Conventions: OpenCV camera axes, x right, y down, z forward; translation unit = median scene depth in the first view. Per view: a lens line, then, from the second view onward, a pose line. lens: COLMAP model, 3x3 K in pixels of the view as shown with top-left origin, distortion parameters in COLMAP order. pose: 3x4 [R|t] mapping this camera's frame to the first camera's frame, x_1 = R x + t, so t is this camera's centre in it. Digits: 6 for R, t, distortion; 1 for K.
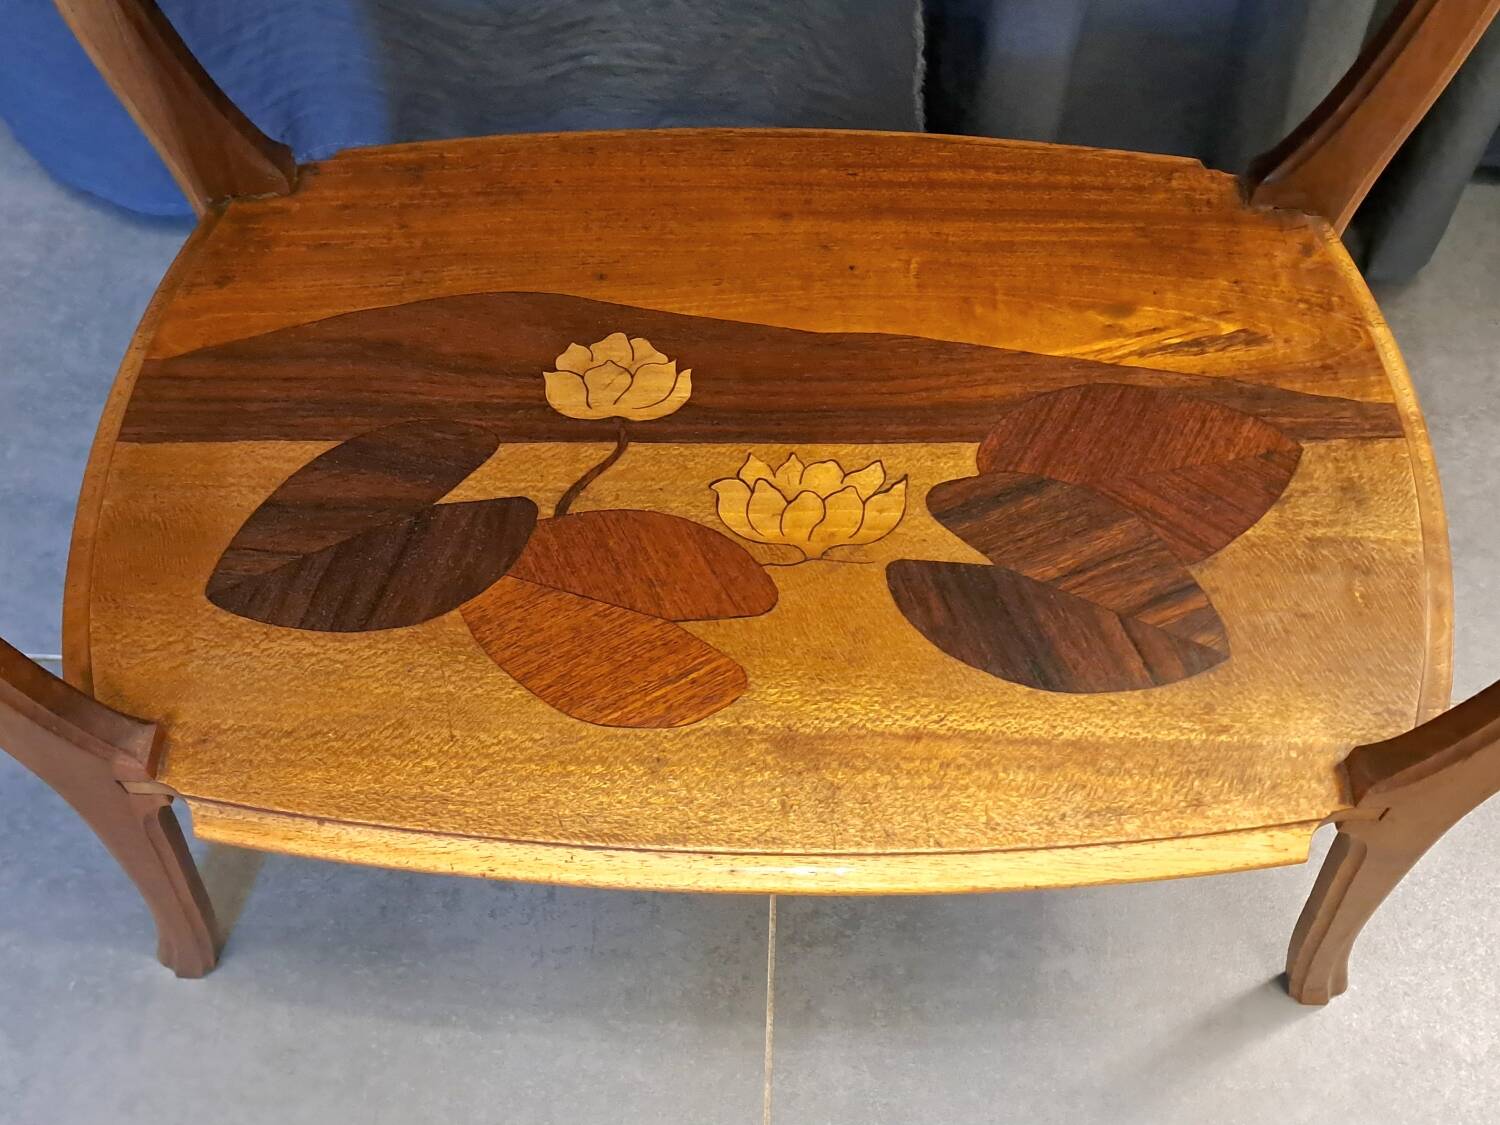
lens RADIAL K [[1643.4, 0, 747.6], [0, 1643.4, 564.0], [0, 0, 1]] dist [0.080654, 0.000000]
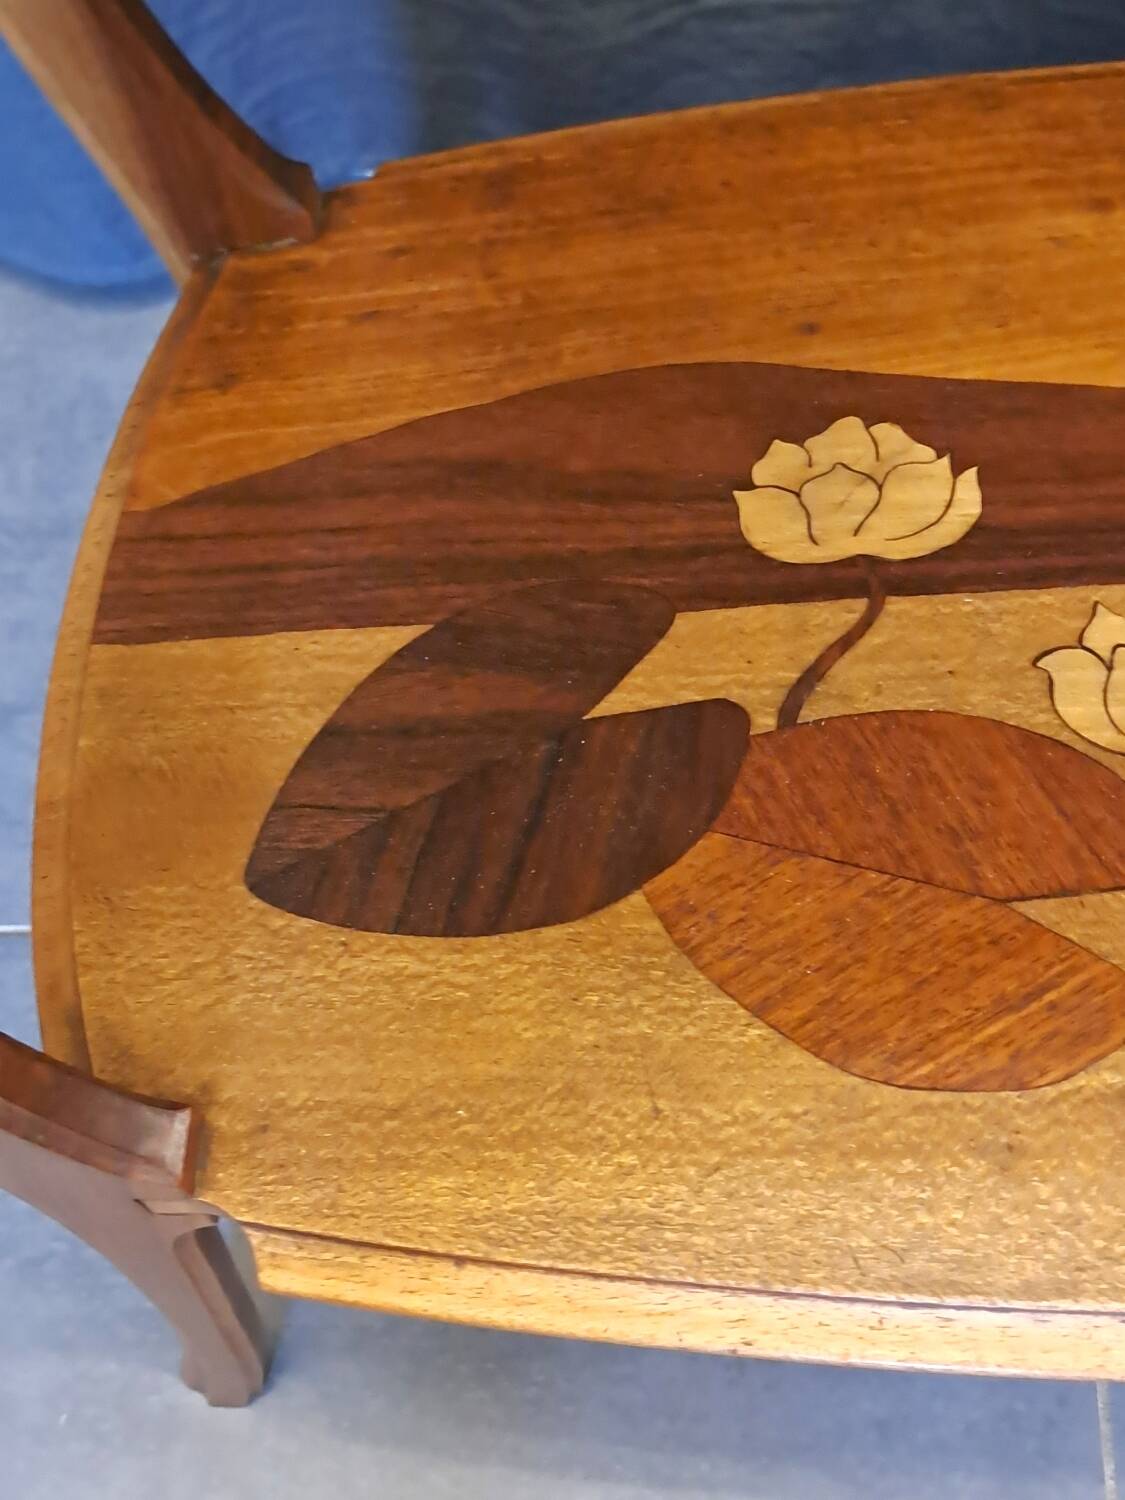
lens RADIAL K [[2034.3, 0, 553.0], [0, 2034.3, 726.5], [0, 0, 1]] dist [0.112500, 0.000000]
pose [[0.991969, -0.051674, -0.115445, -0.111247], [0.055310, 0.998062, 0.028511, -0.055165], [0.113748, -0.034667, 0.992905, 0.227995]]
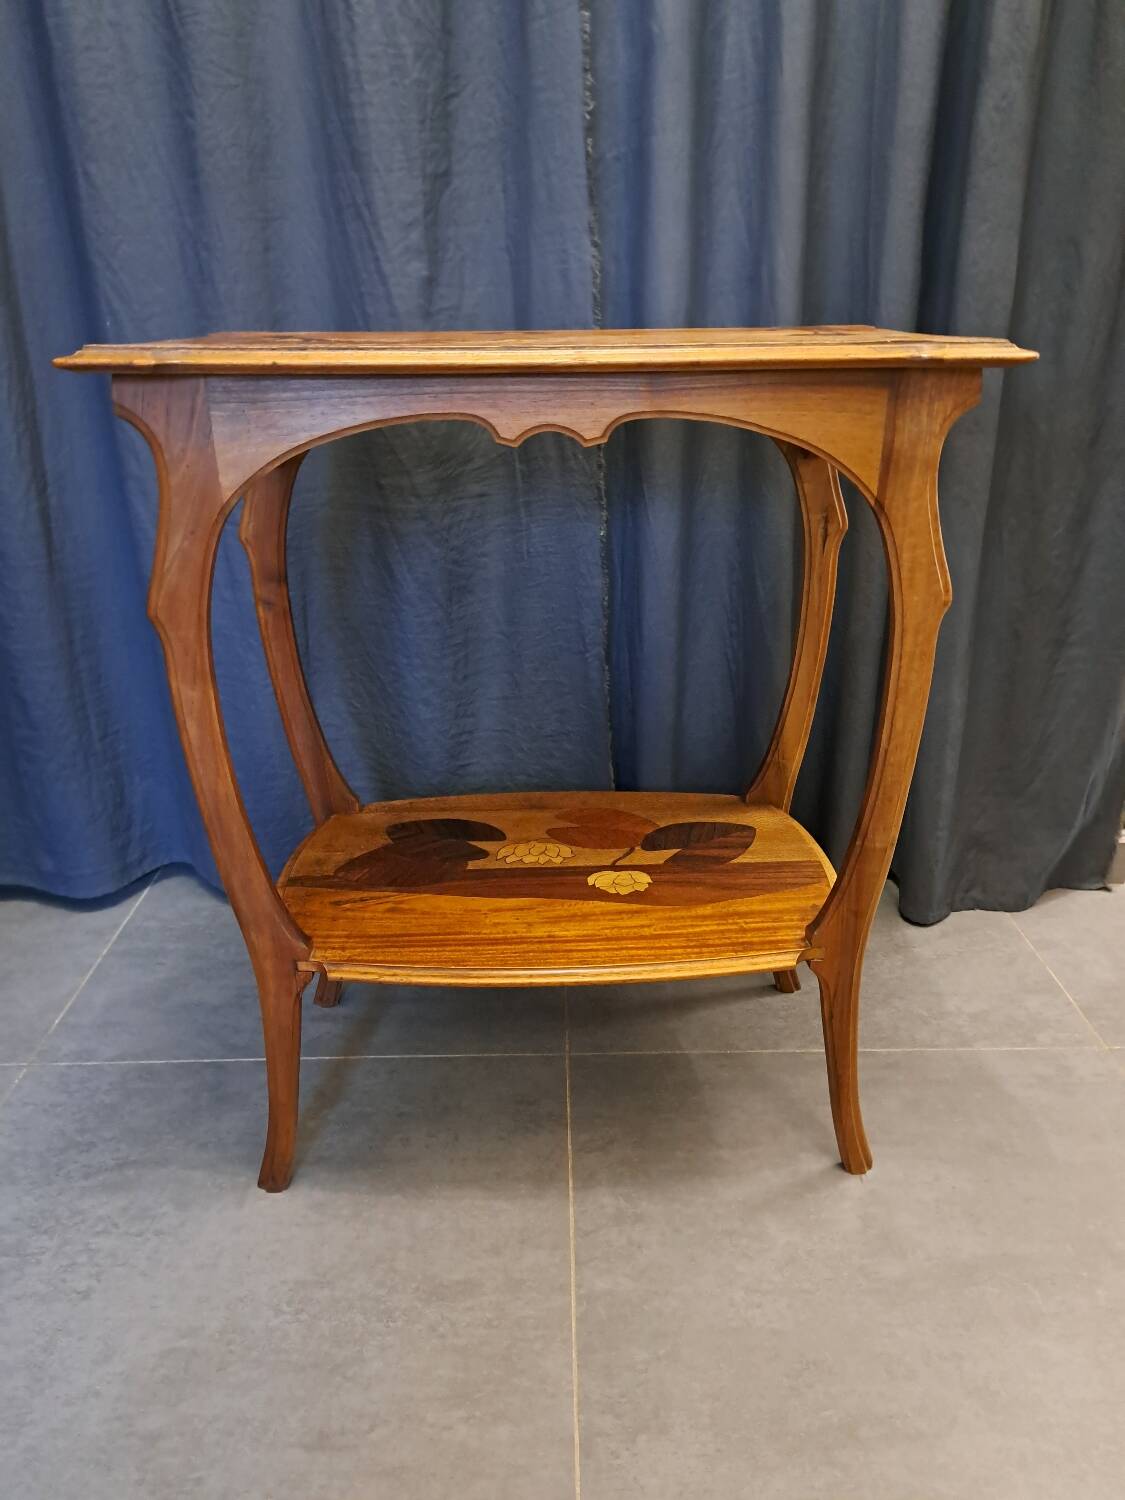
lens RADIAL K [[1079.9, 0, 568.2], [0, 1079.9, 749.0], [0, 0, 1]] dist [0.033258, -0.034566]
pose [[0.998472, -0.023151, 0.050183, -0.050238], [0.048295, 0.806969, -0.588615, 0.739570], [-0.026869, 0.590139, 0.806854, -0.392459]]
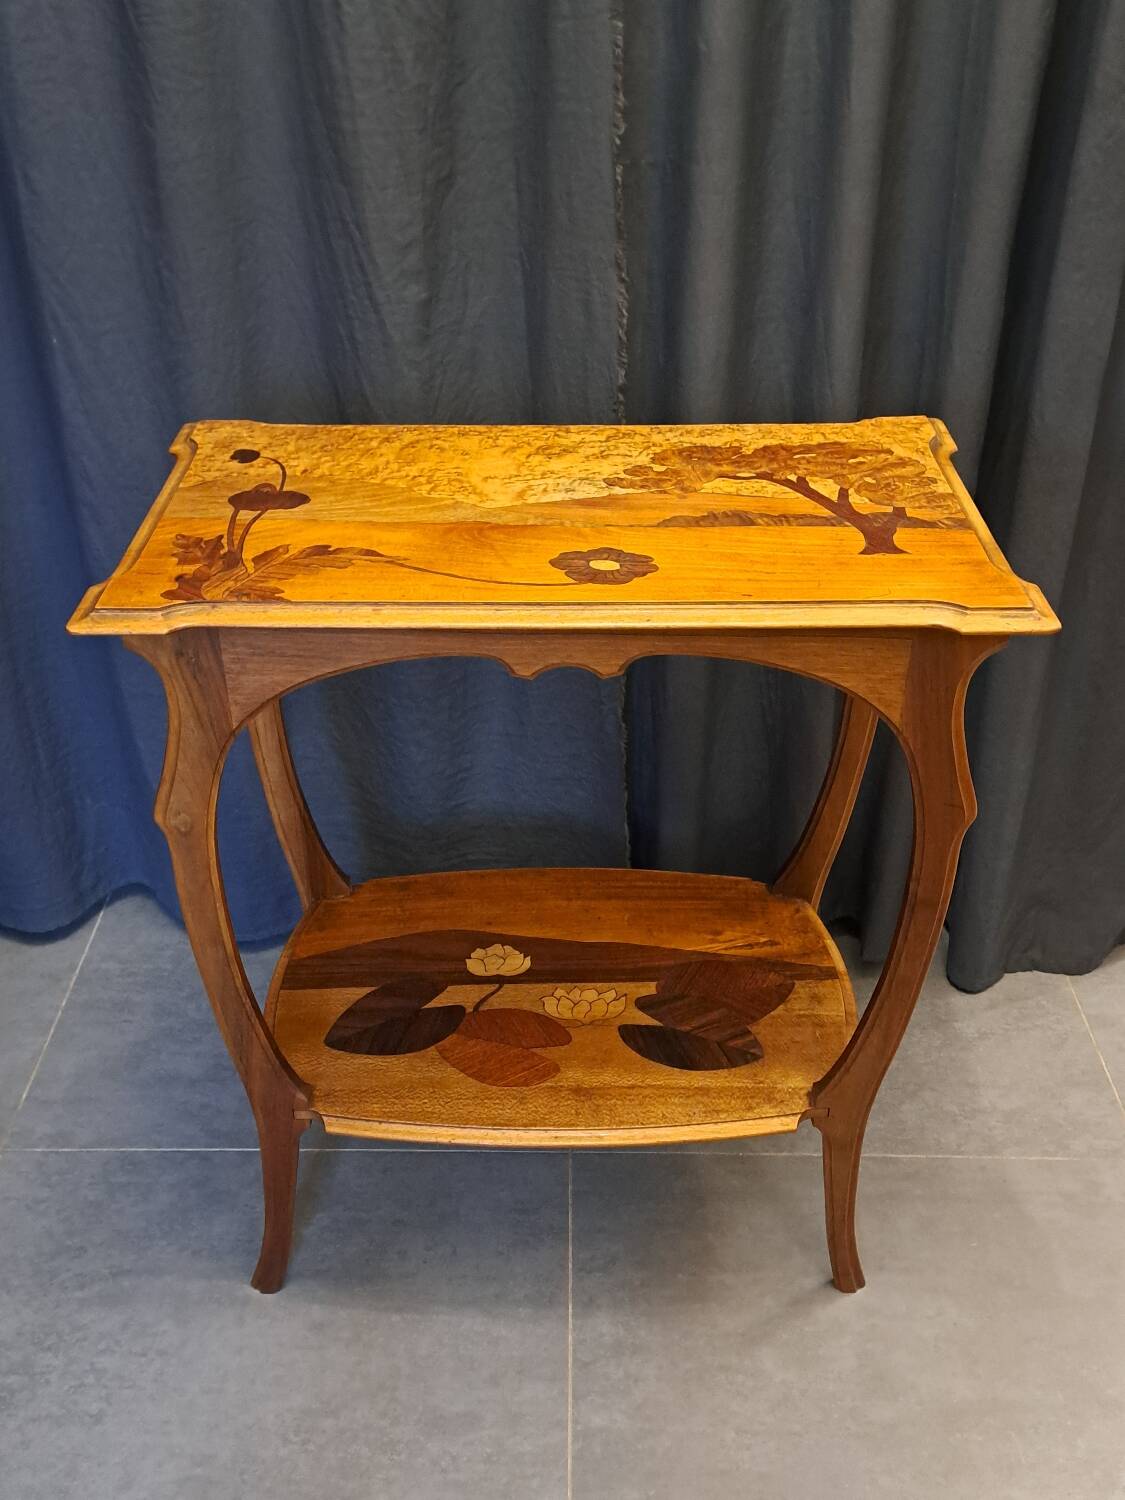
lens RADIAL K [[1477.4, 0, 569.8], [0, 1477.4, 748.5], [0, 0, 1]] dist [0.026396, 0.000000]
pose [[0.999246, -0.008552, 0.037875, -0.056768], [0.024177, 0.900305, -0.434588, 0.530974], [-0.030382, 0.435176, 0.899832, -1.005138]]
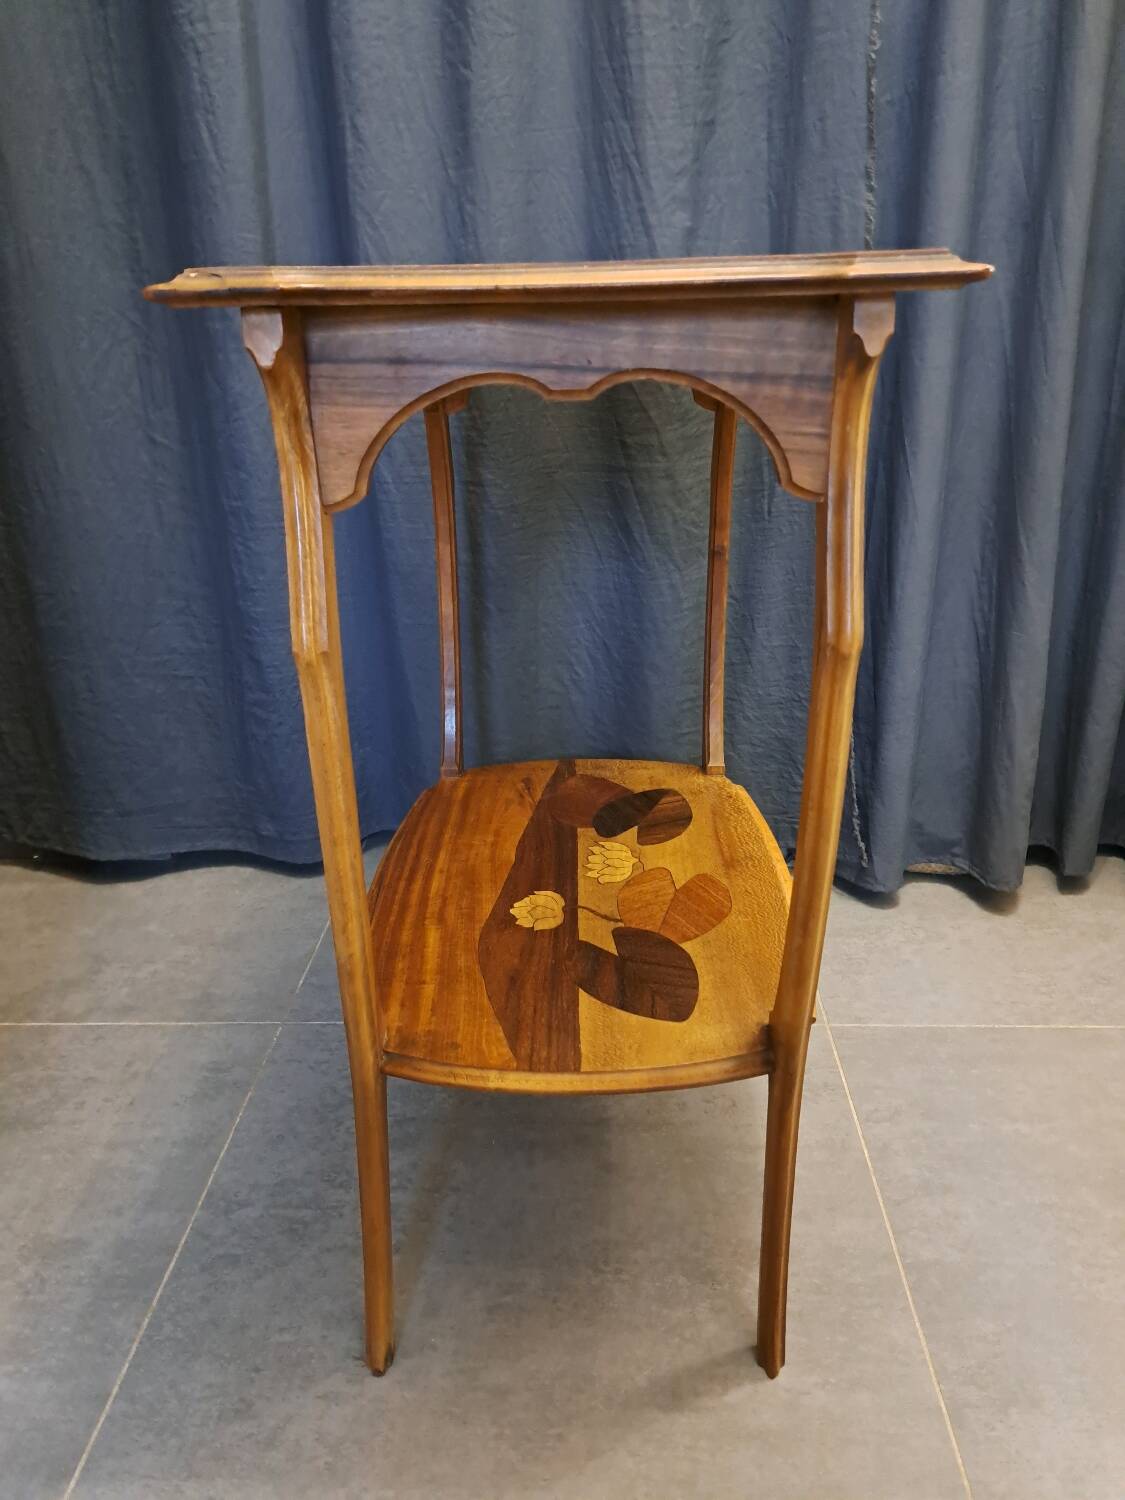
lens RADIAL K [[1079.9, 0, 575.9], [0, 1079.9, 746.1], [0, 0, 1]] dist [0.033258, -0.034566]
pose [[0.999870, -0.015307, 0.005139, -0.377994], [0.015357, 0.803204, -0.595506, 0.763291], [0.004988, 0.595508, 0.803334, -0.315131]]
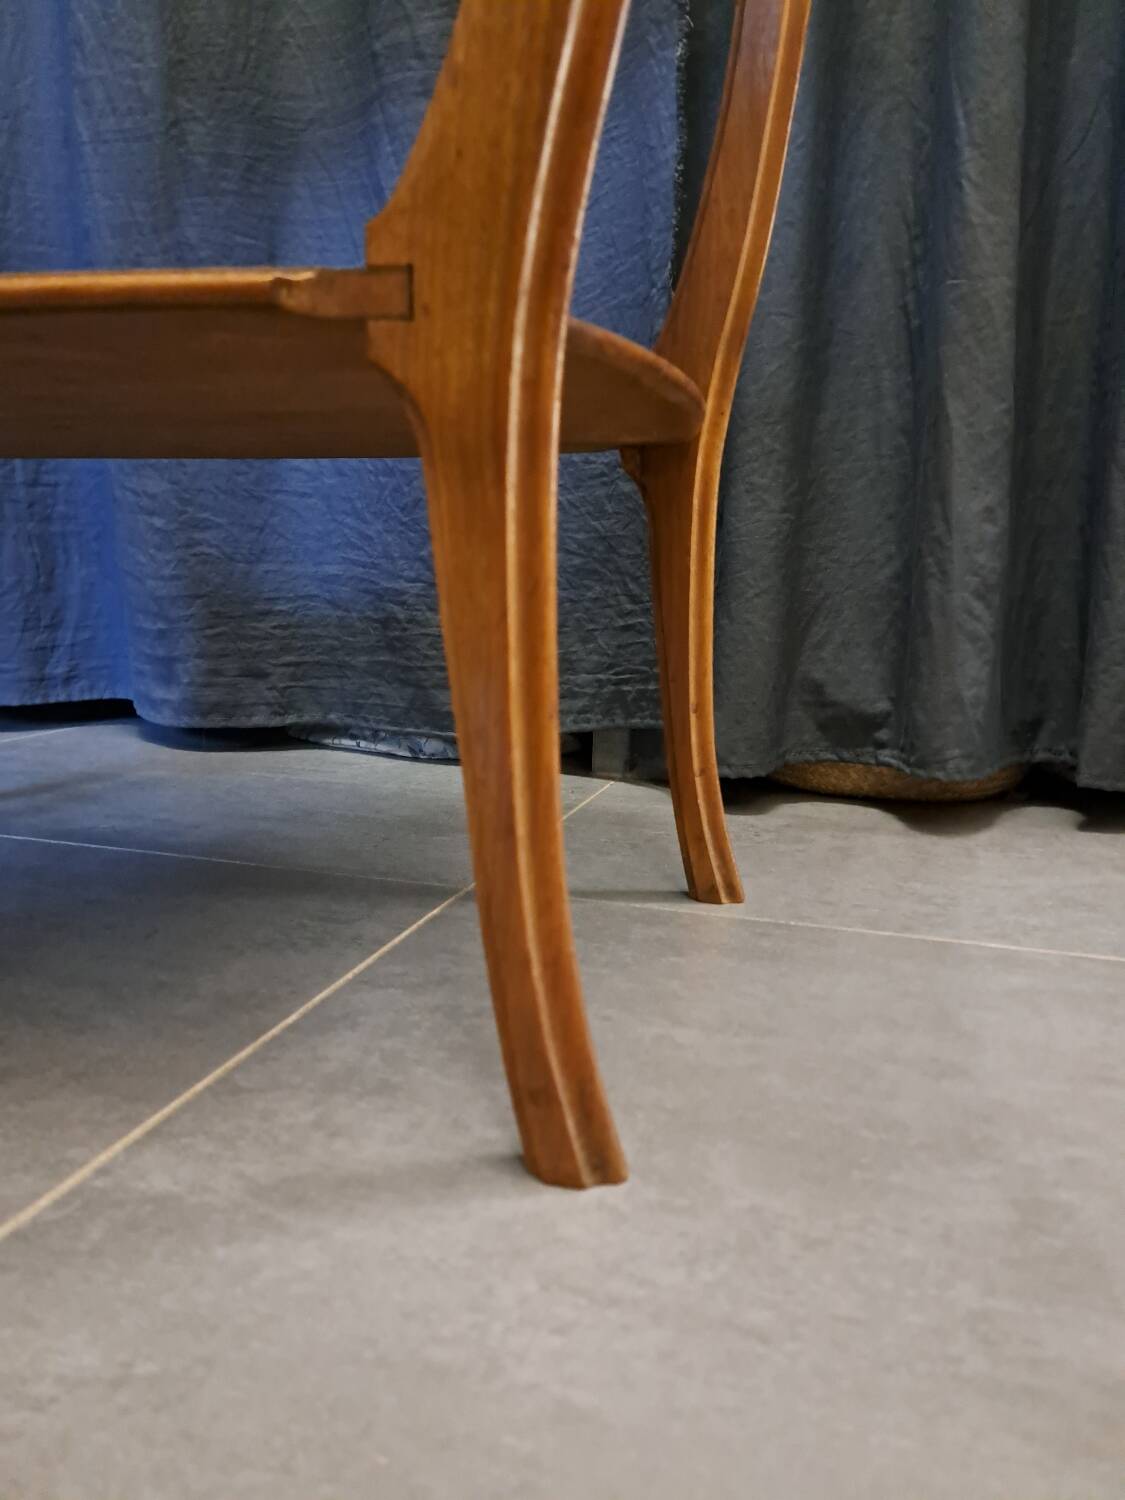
lens RADIAL K [[1079.9, 0, 551.4], [0, 1079.9, 768.1], [0, 0, 1]] dist [0.033258, -0.034566]
pose [[0.965754, 0.074273, -0.248600, 0.312724], [-0.234528, 0.659708, -0.713990, 0.658346], [0.110974, 0.747843, 0.654535, 0.691846]]
